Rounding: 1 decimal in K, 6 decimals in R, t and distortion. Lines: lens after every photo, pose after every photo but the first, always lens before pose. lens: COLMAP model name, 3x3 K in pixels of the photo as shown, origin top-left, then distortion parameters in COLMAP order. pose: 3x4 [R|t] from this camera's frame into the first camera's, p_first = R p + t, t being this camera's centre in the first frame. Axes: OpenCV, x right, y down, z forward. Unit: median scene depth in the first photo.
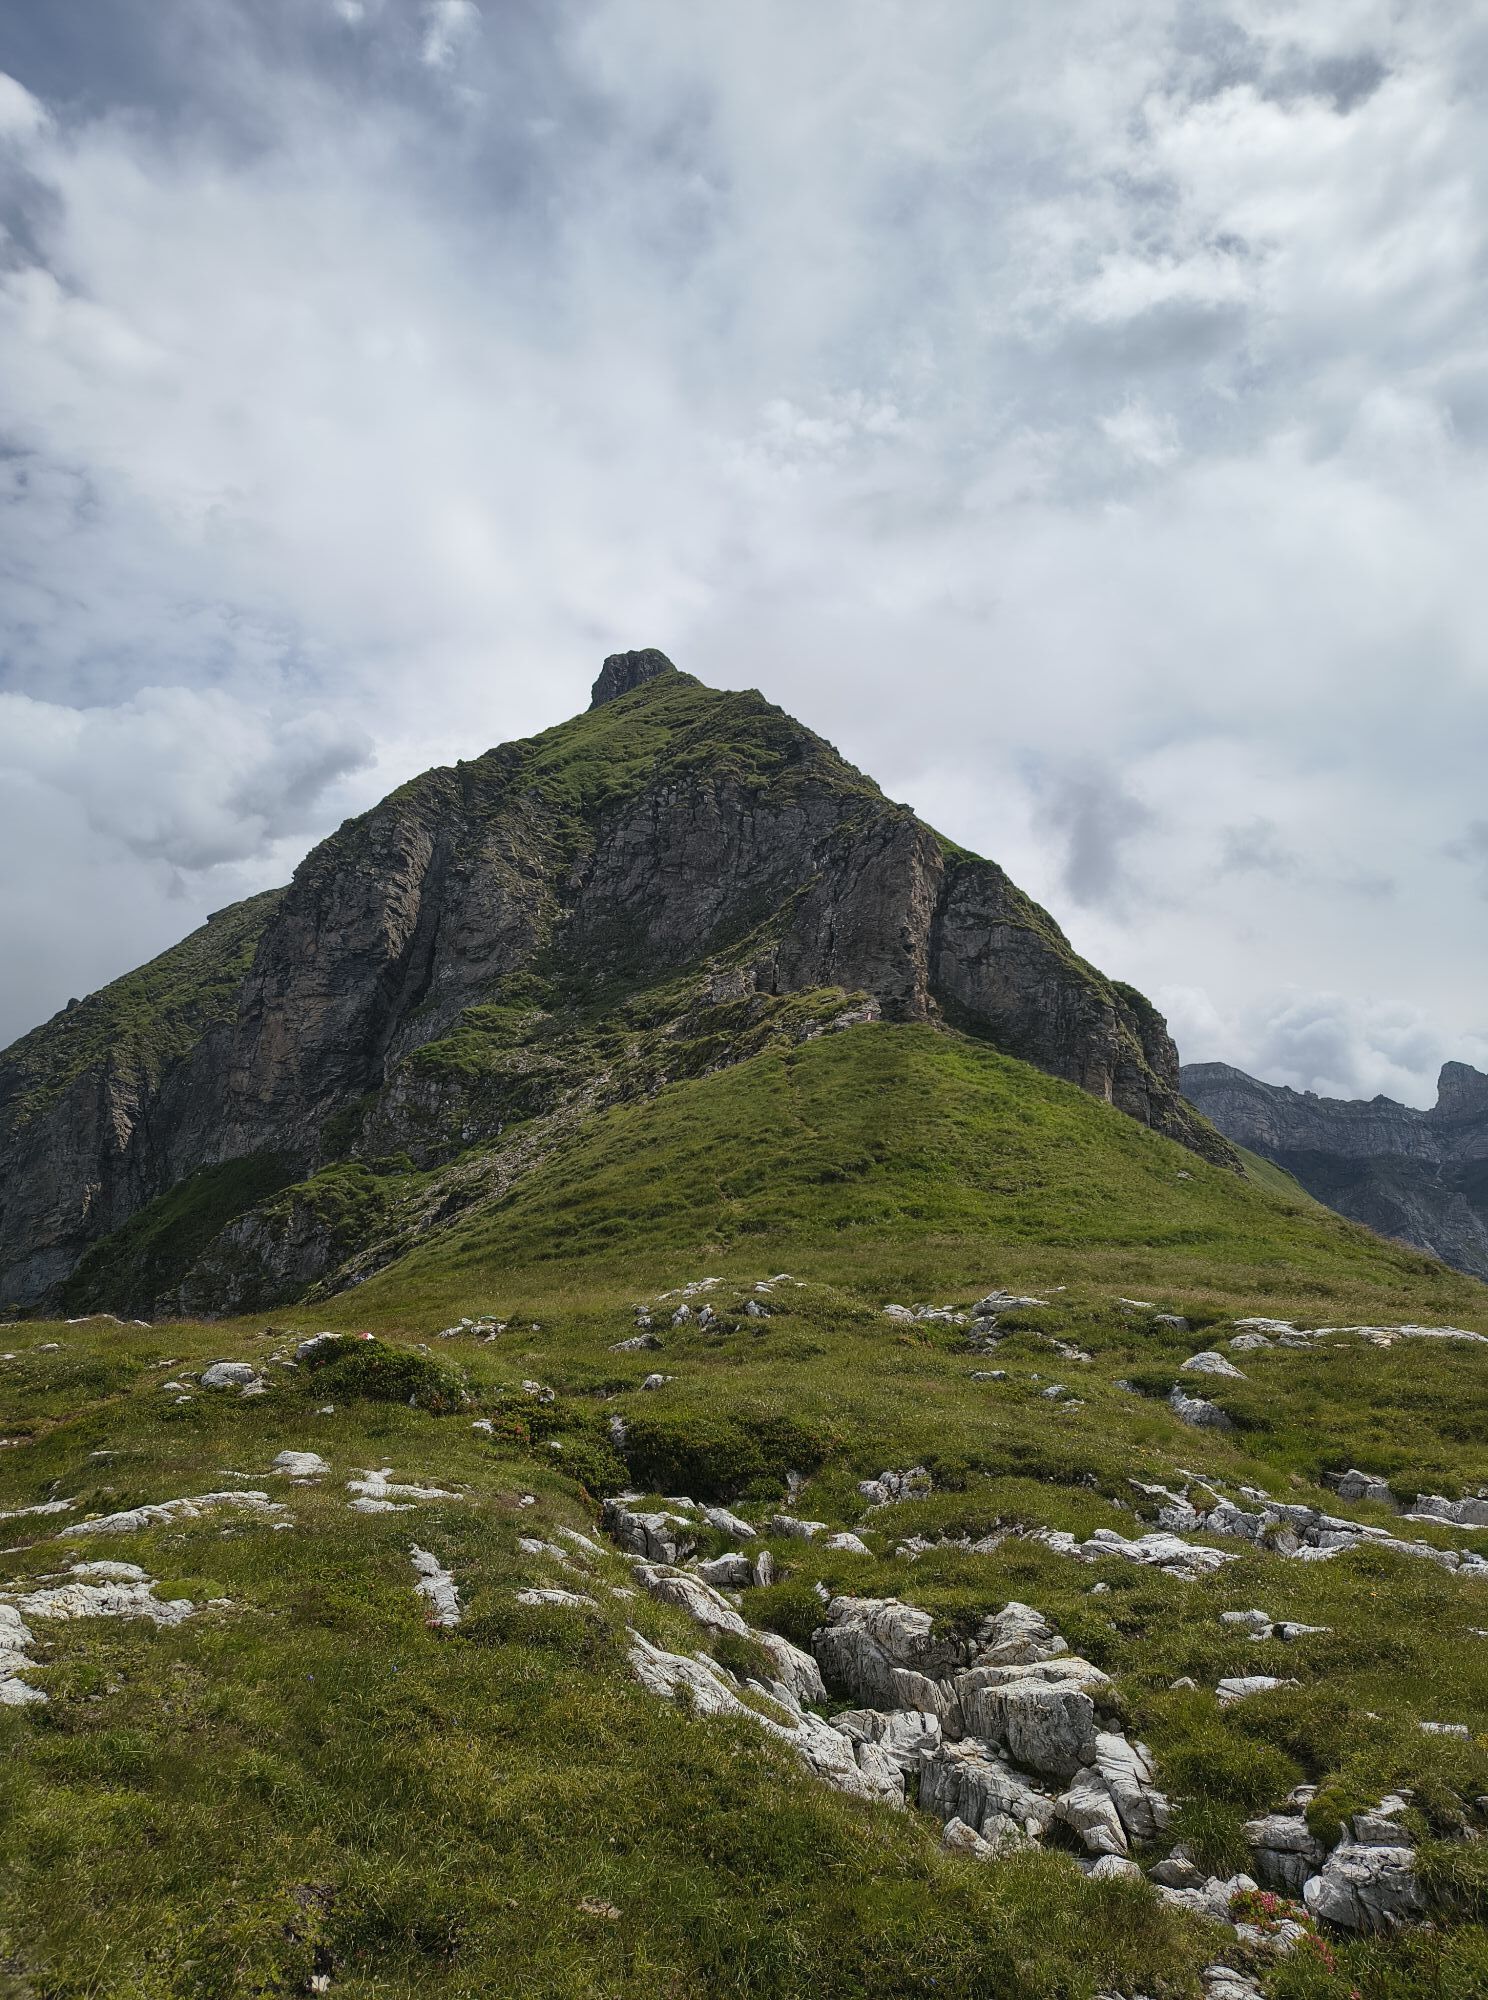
lens RADIAL K [[1462.9, 0, 740.2], [0, 1462.9, 995.5], [0, 0, 1]] dist [0.074143, -0.084301]
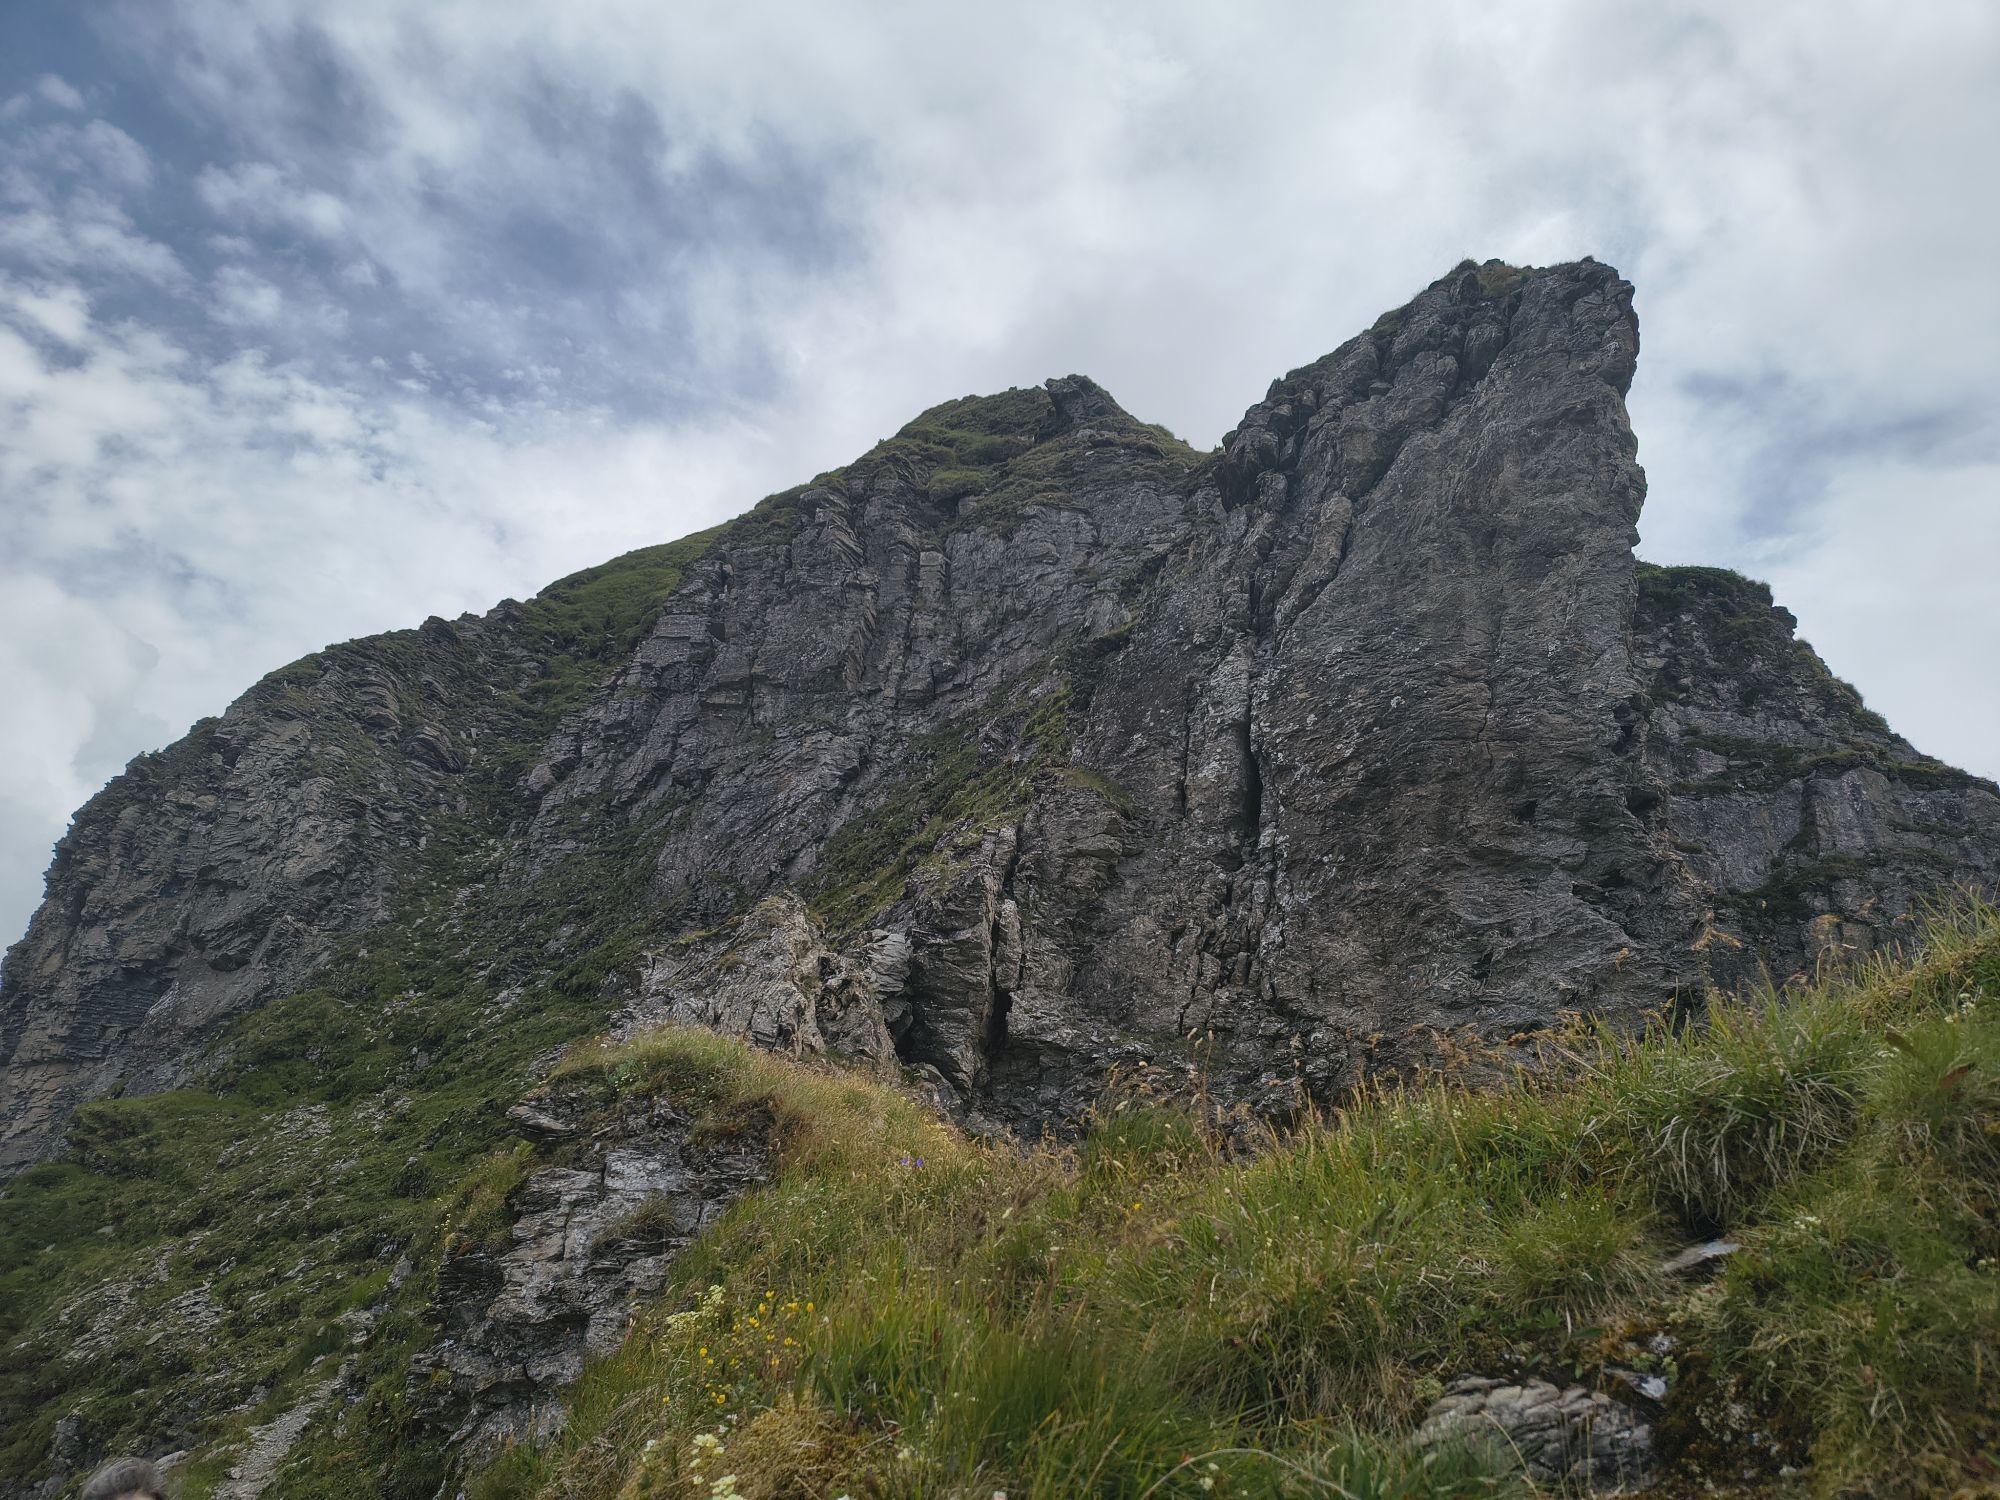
lens RADIAL K [[1464.4, 0, 994.0], [0, 1464.4, 756.9], [0, 0, 1]] dist [0.078270, -0.098347]
pose [[0.999844, -0.017229, 0.003911, 0.018604], [0.017656, 0.982161, -0.187210, -0.001814], [-0.000616, 0.187249, 0.982312, 0.645325]]
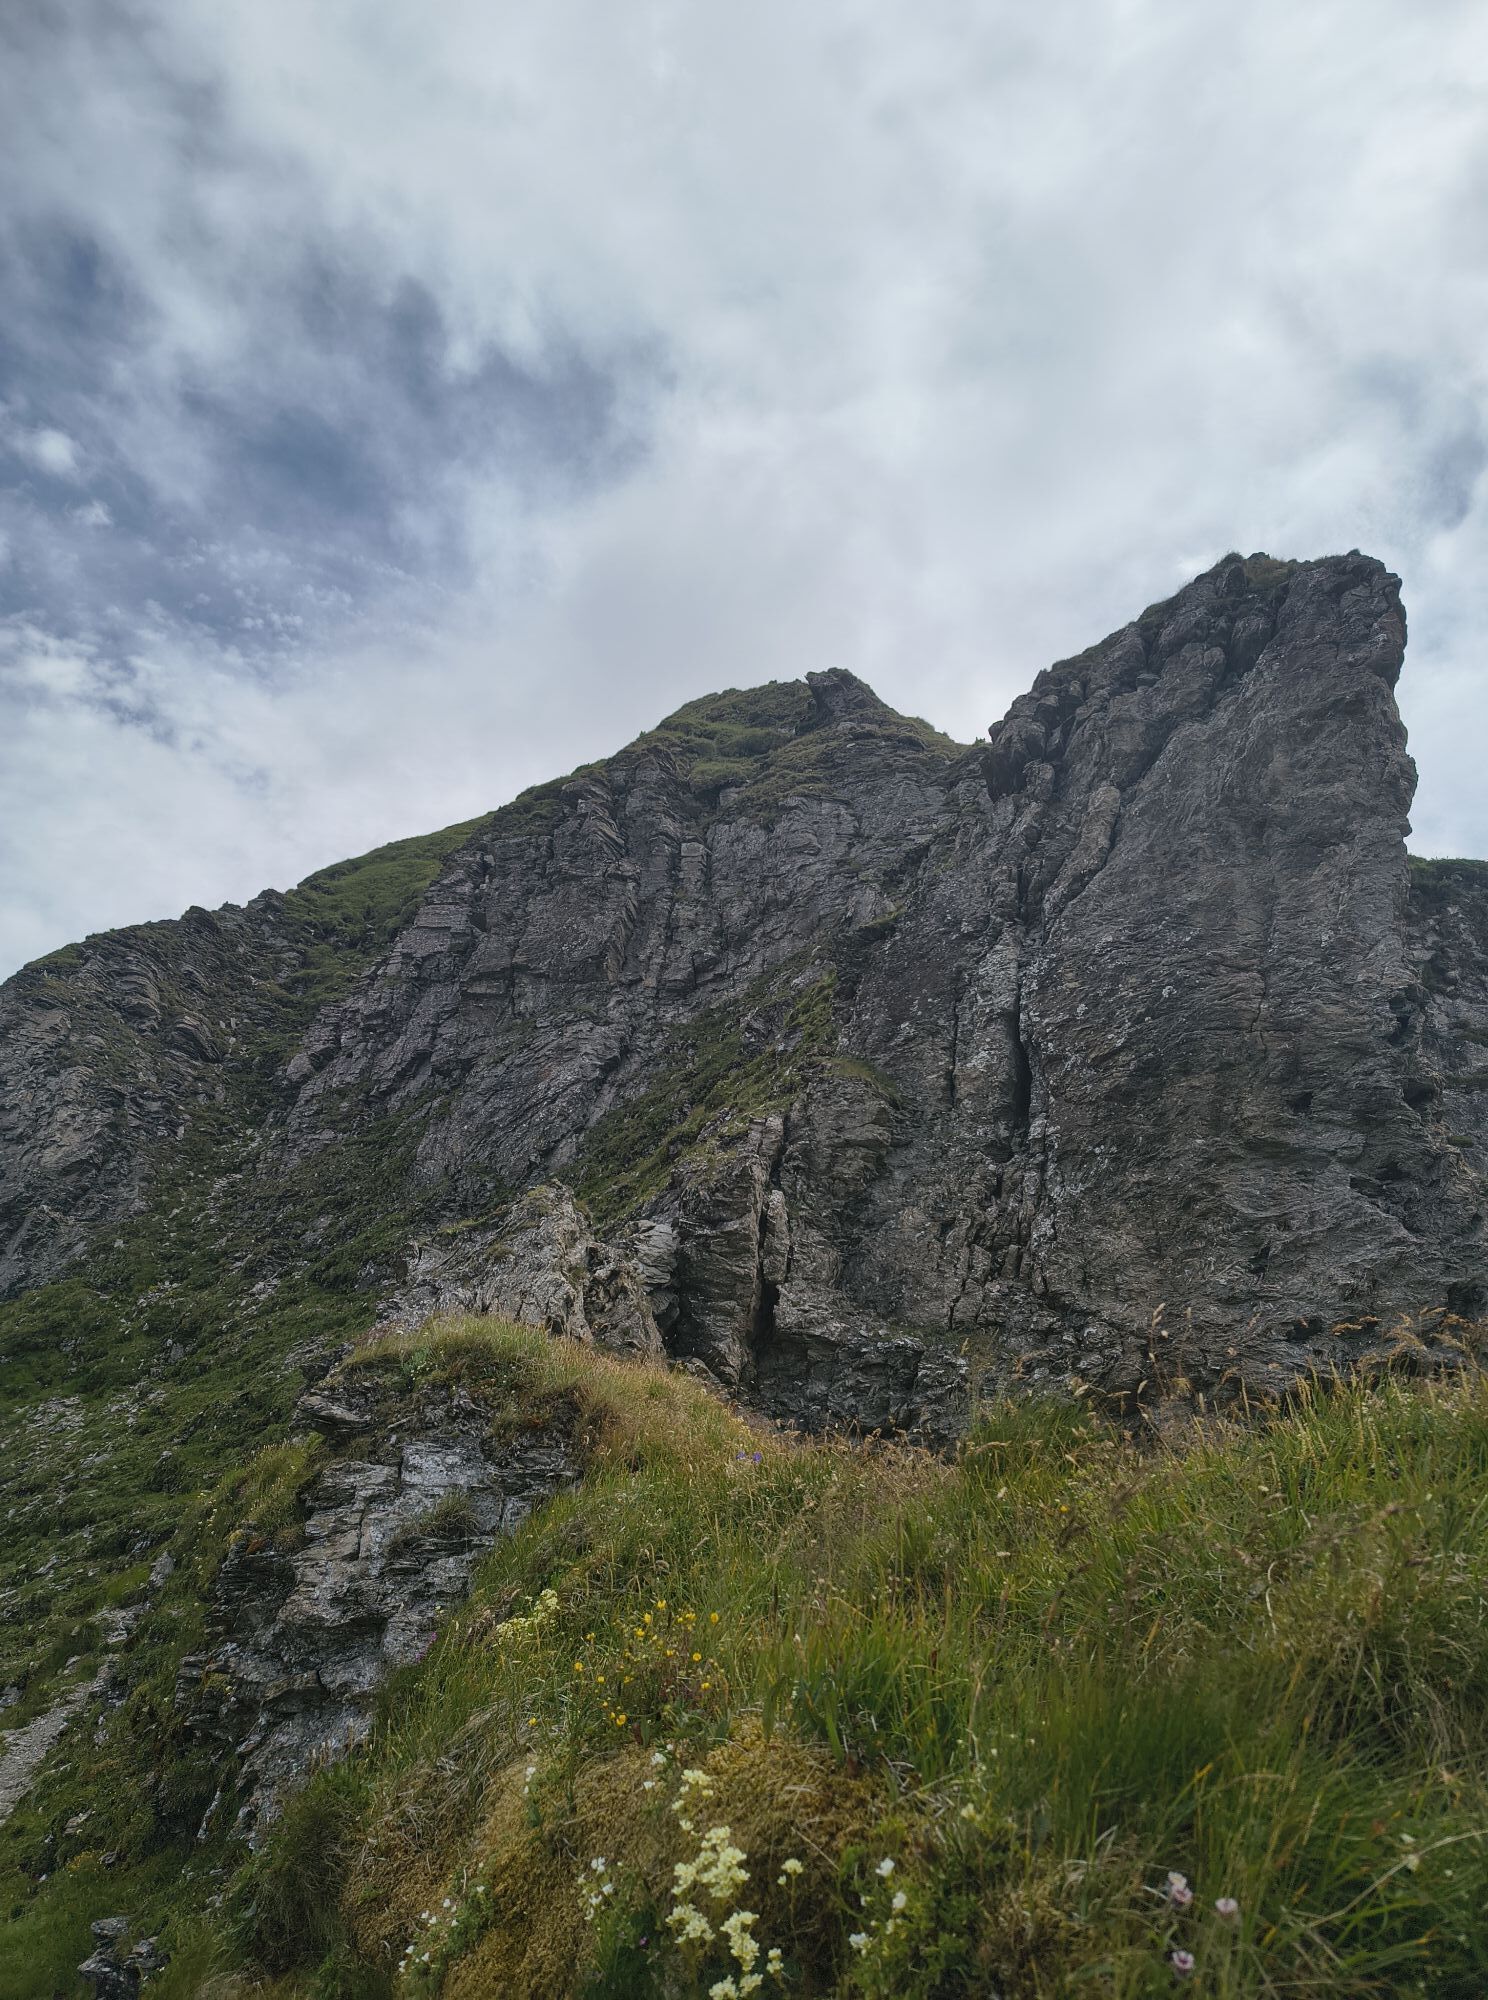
lens RADIAL K [[1462.9, 0, 740.2], [0, 1462.9, 995.5], [0, 0, 1]] dist [0.074143, -0.084301]
pose [[0.999904, -0.013794, -0.000975, 0.016973], [0.013228, 0.974694, -0.223154, -0.001676], [0.004029, 0.223119, 0.974783, 0.646831]]
